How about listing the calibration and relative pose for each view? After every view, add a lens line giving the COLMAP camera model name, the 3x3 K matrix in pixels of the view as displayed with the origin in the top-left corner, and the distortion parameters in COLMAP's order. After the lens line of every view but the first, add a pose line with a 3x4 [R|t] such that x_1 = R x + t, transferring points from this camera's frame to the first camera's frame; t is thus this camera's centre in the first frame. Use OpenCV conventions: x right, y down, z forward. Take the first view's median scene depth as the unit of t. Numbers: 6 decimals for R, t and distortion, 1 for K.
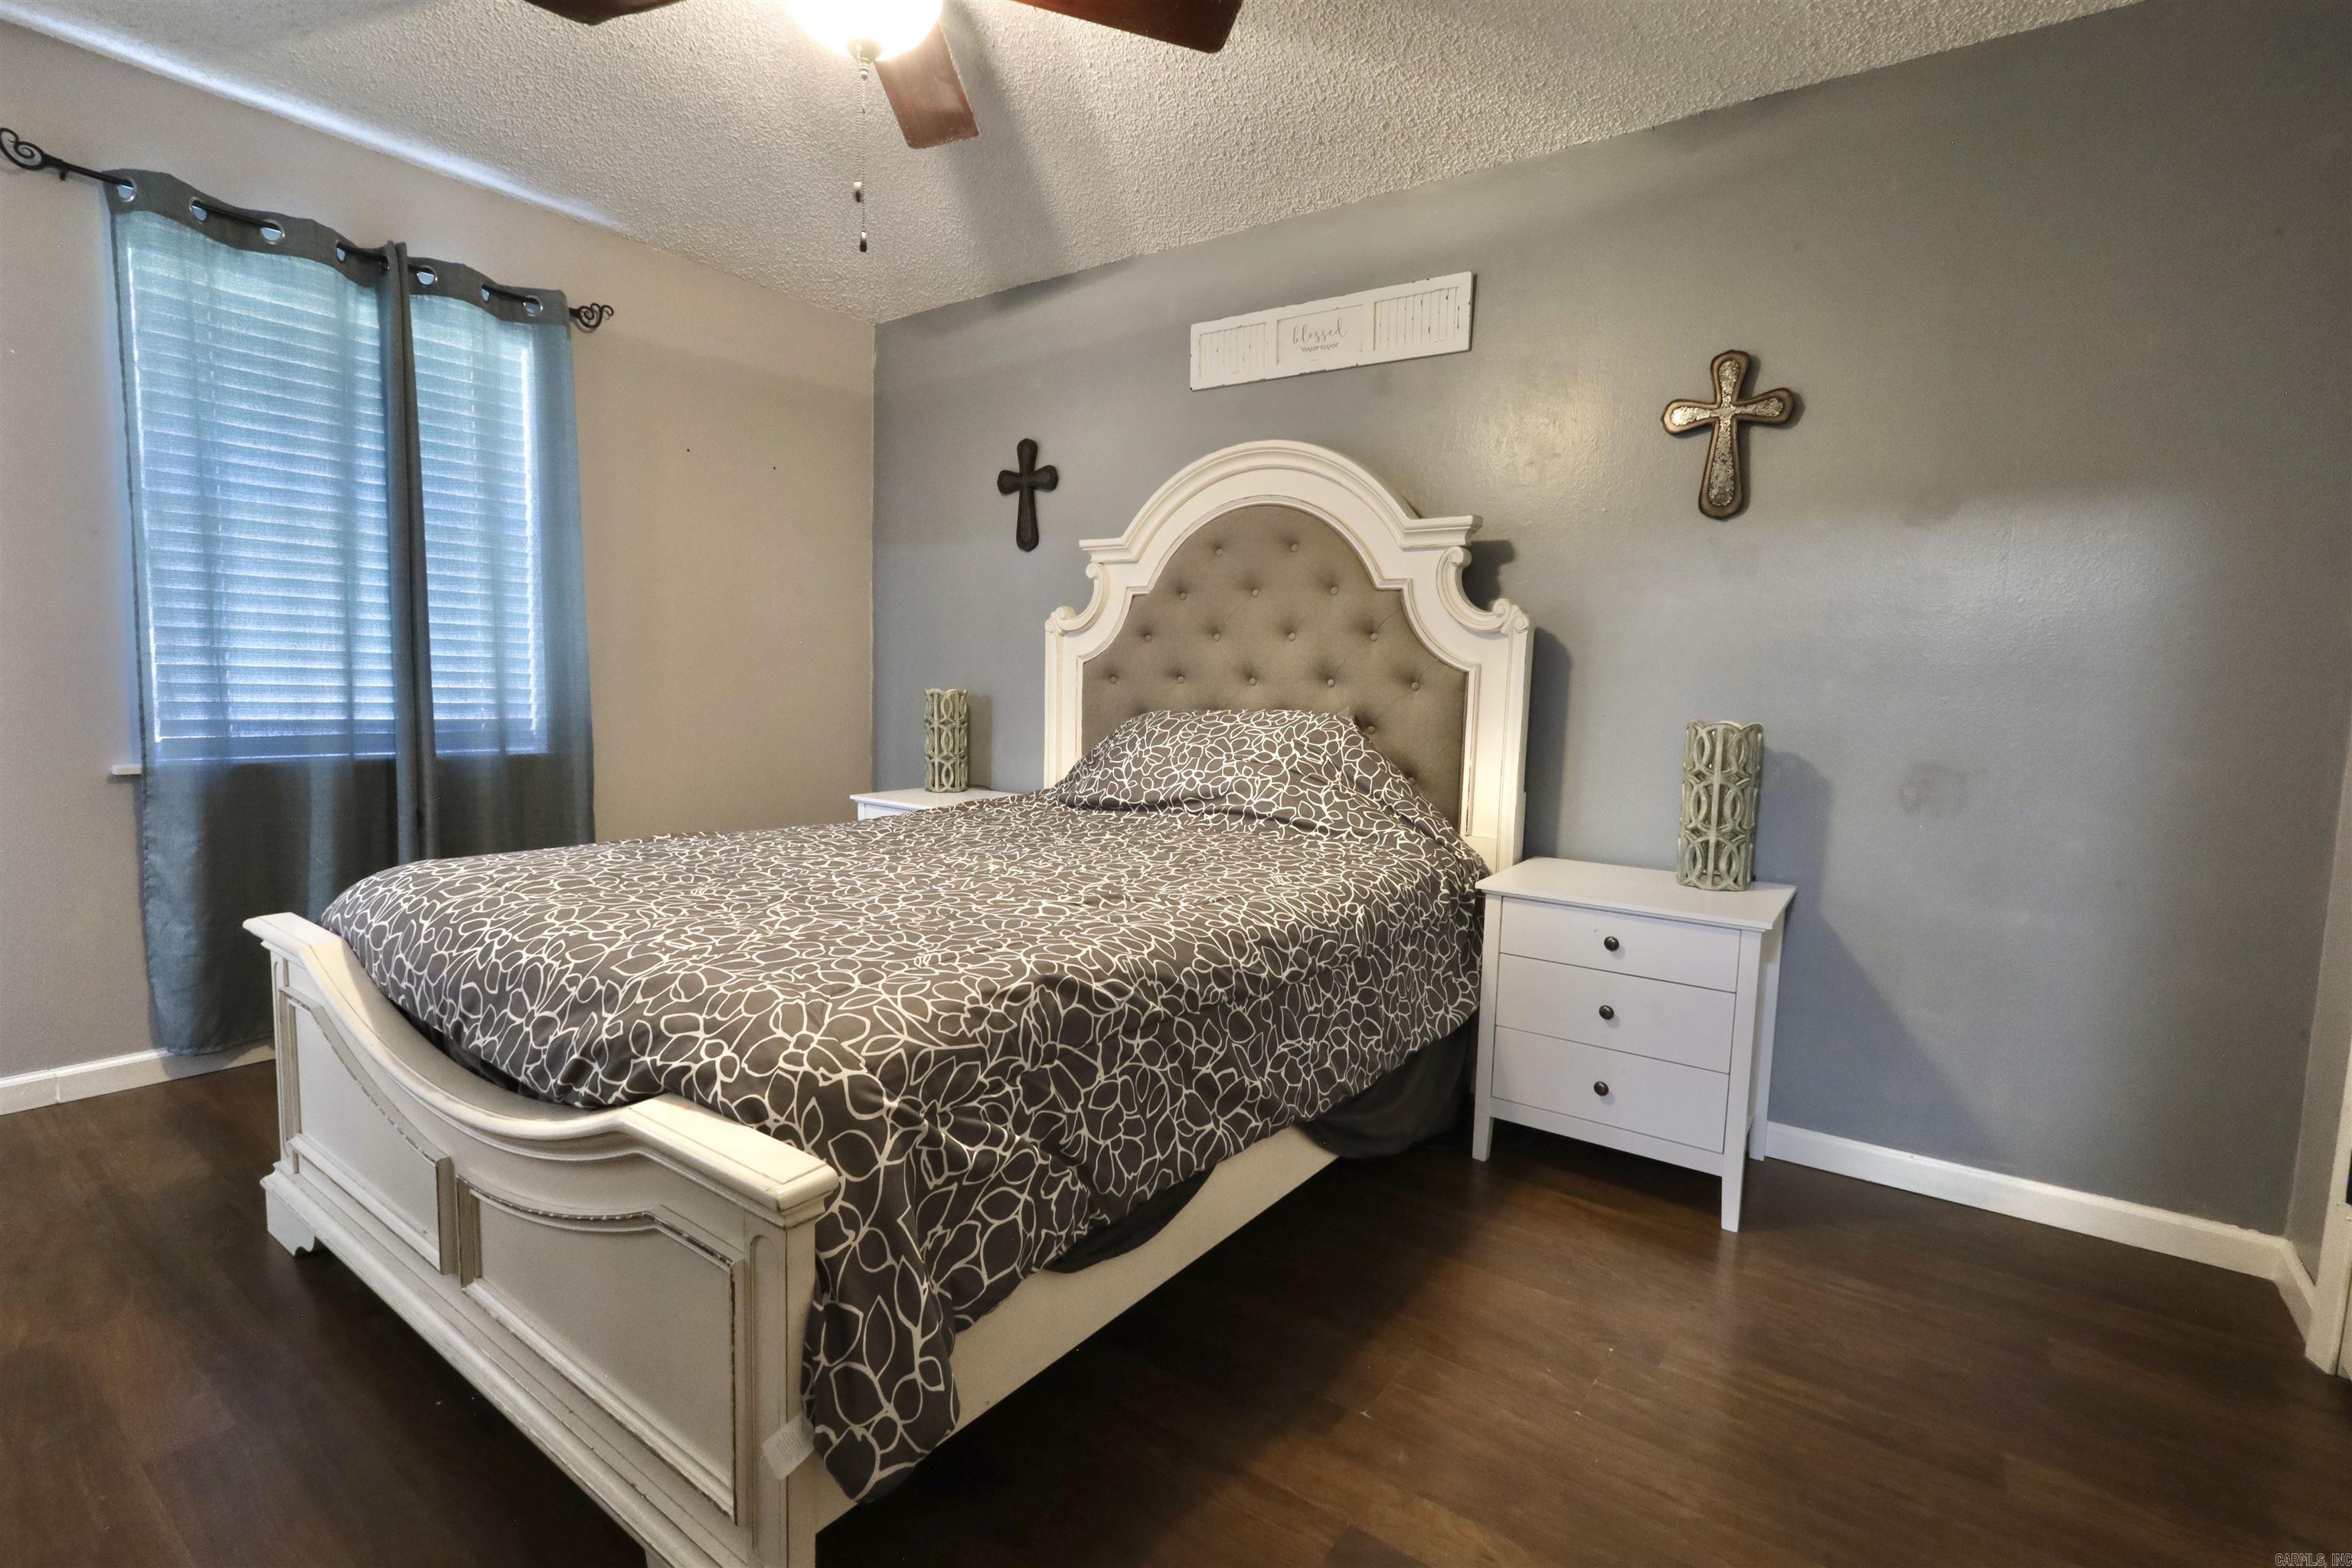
lens RADIAL K [[1082.8, 0, 1159.4], [0, 1082.8, 778.8], [0, 0, 1]] dist [-0.003172, 0.001356]
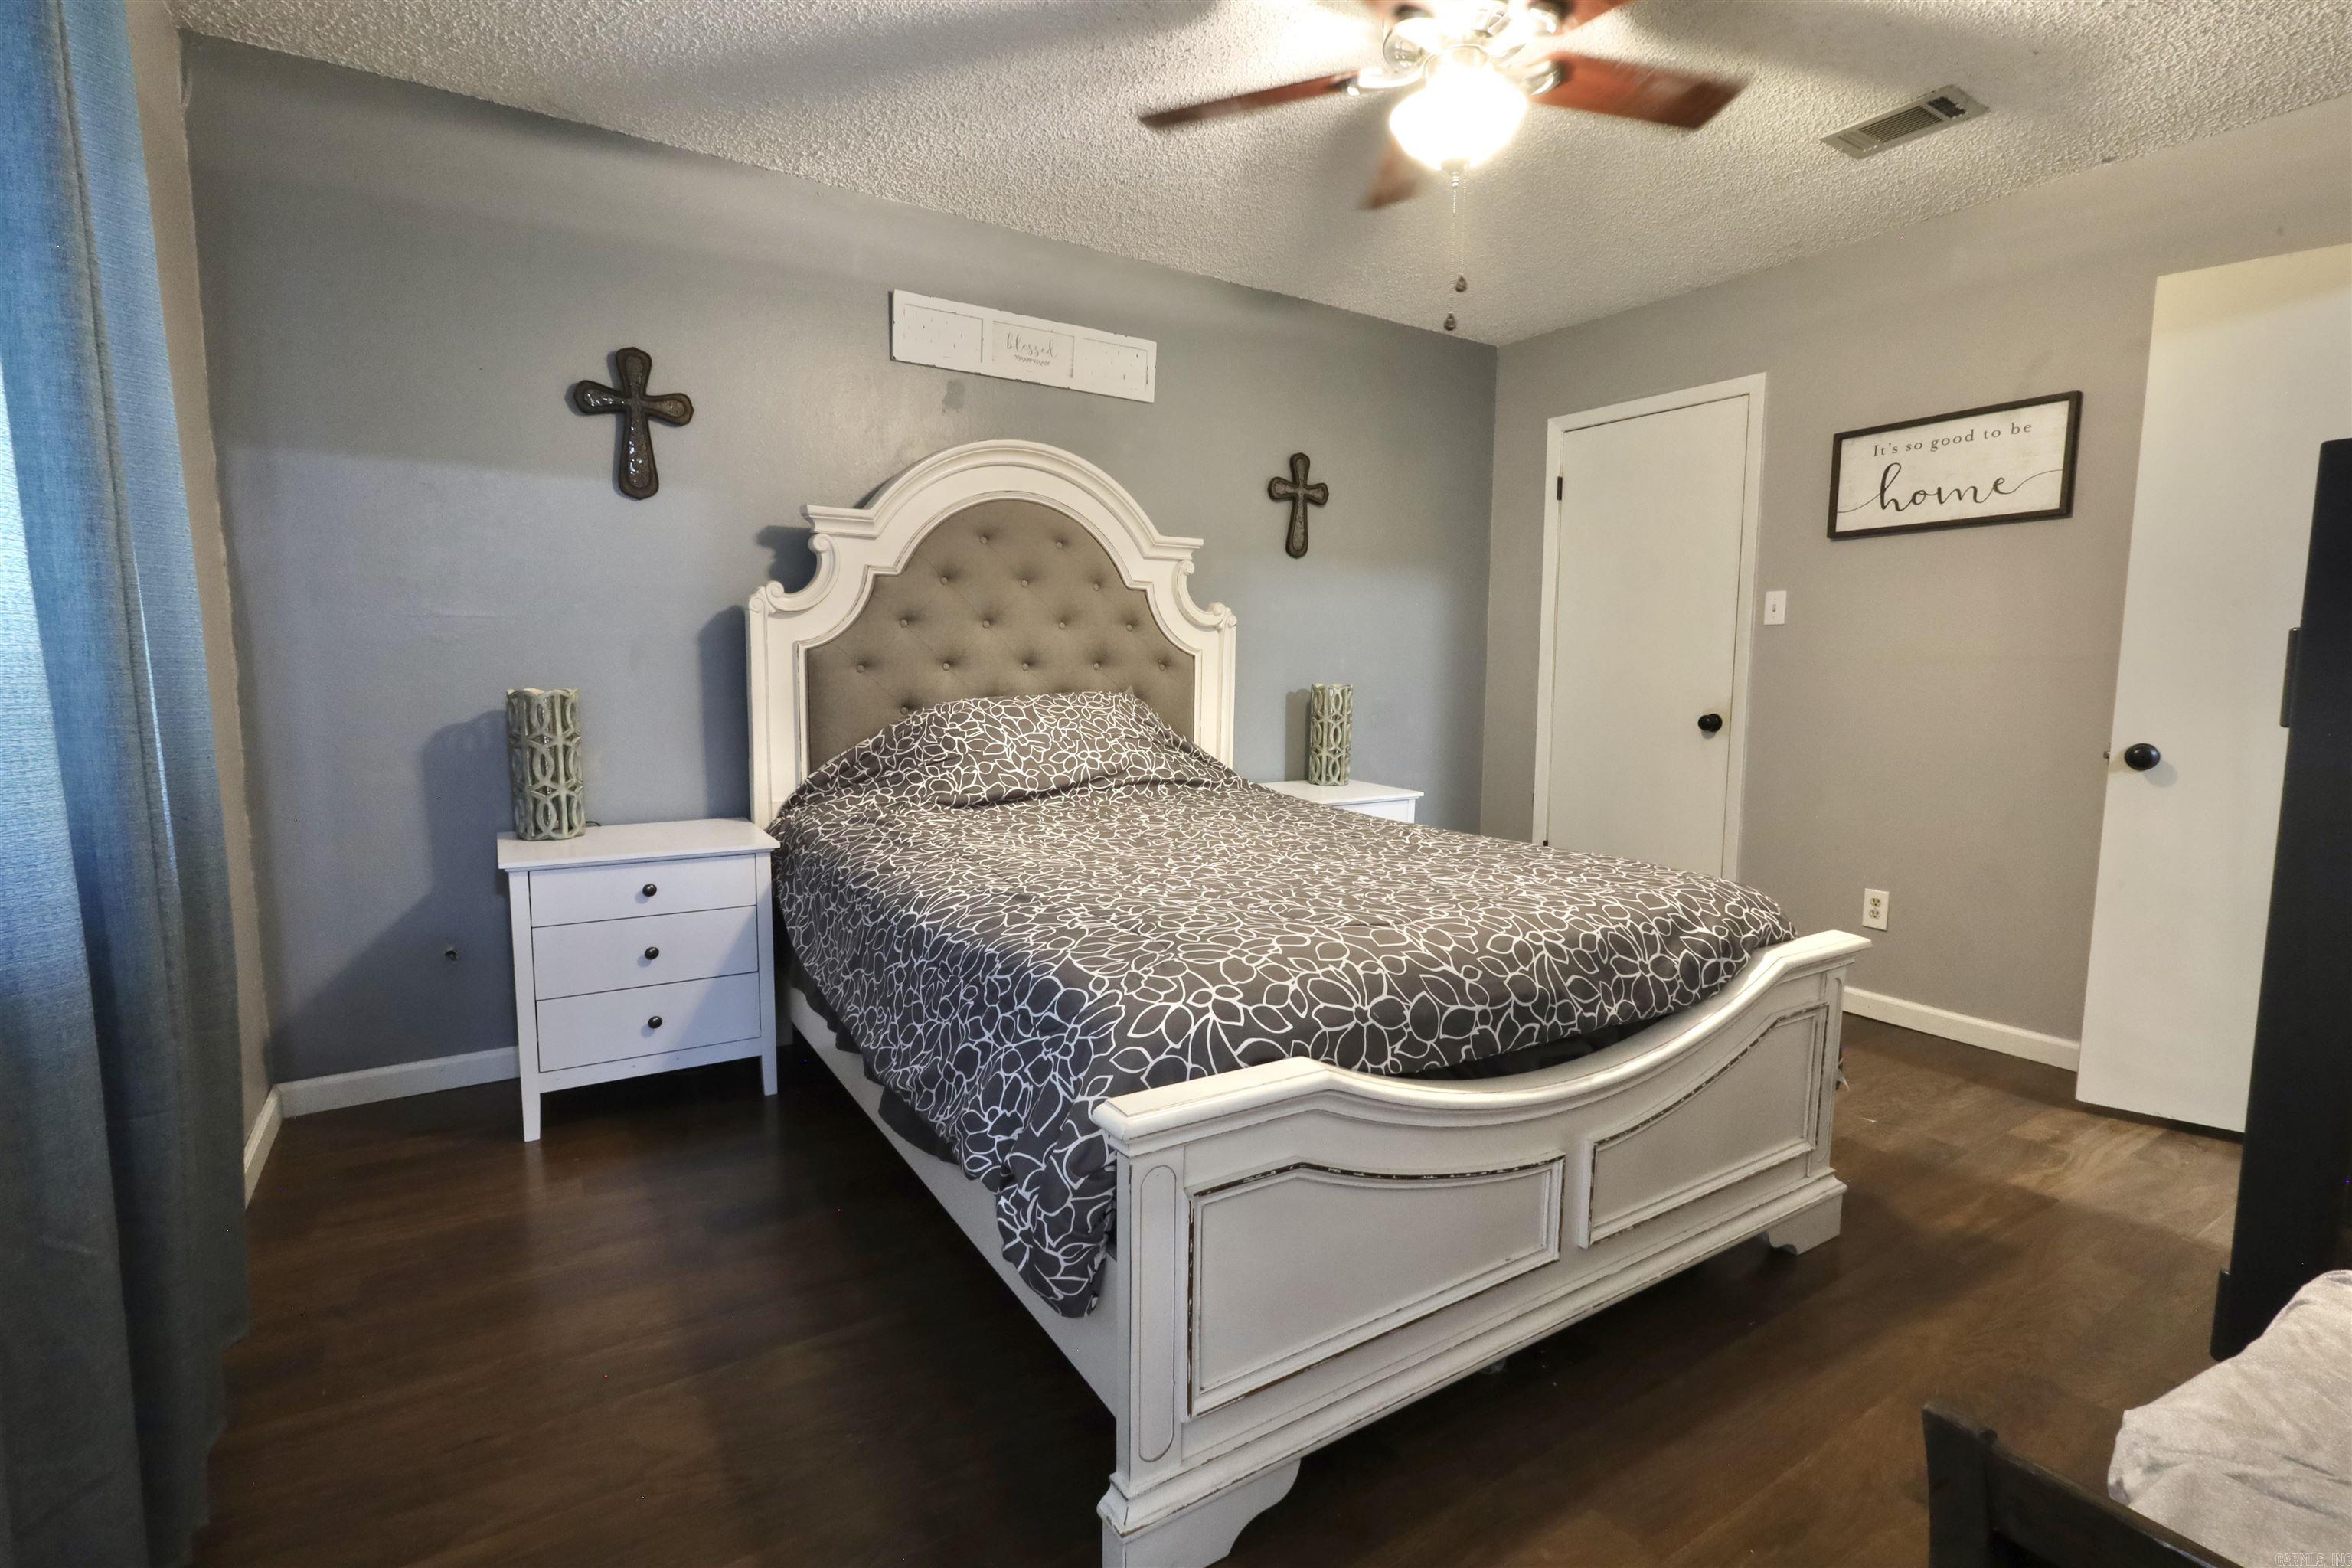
lens RADIAL K [[1082.8, 0, 1156.5], [0, 1082.8, 788.2], [0, 0, 1]] dist [-0.003172, 0.001356]
pose [[0.363422, -0.127588, 0.922847, -0.946232], [0.095914, 0.990438, 0.099162, -0.071933], [-0.926674, 0.052477, 0.372184, 0.540727]]
